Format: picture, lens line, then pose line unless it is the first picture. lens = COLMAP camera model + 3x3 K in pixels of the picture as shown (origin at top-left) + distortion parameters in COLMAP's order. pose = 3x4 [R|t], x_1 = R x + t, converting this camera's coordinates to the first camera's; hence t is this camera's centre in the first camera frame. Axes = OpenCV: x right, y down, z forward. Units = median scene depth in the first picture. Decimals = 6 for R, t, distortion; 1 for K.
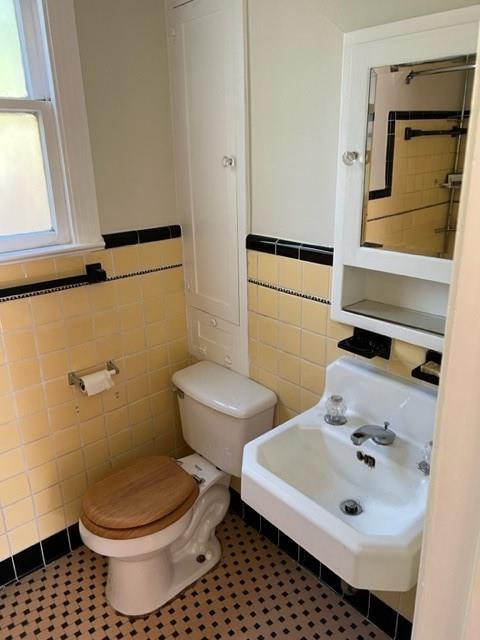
lens RADIAL K [[479.6, 0, 240.0], [0, 479.6, 320.0], [0, 0, 1]] dist [0.062553, 0.000152]
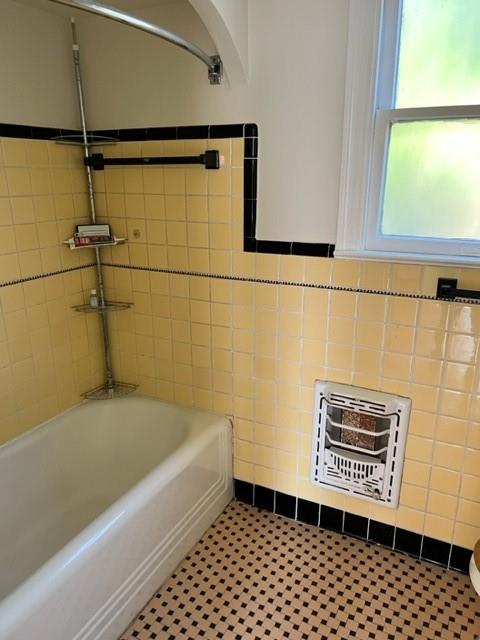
lens RADIAL K [[479.6, 0, 240.0], [0, 479.6, 320.0], [0, 0, 1]] dist [0.062553, 0.000152]
pose [[0.392037, 0.331972, -0.857963, 0.589936], [-0.311911, 0.925345, 0.215520, -0.203590], [0.865458, 0.183116, 0.466316, 0.475115]]
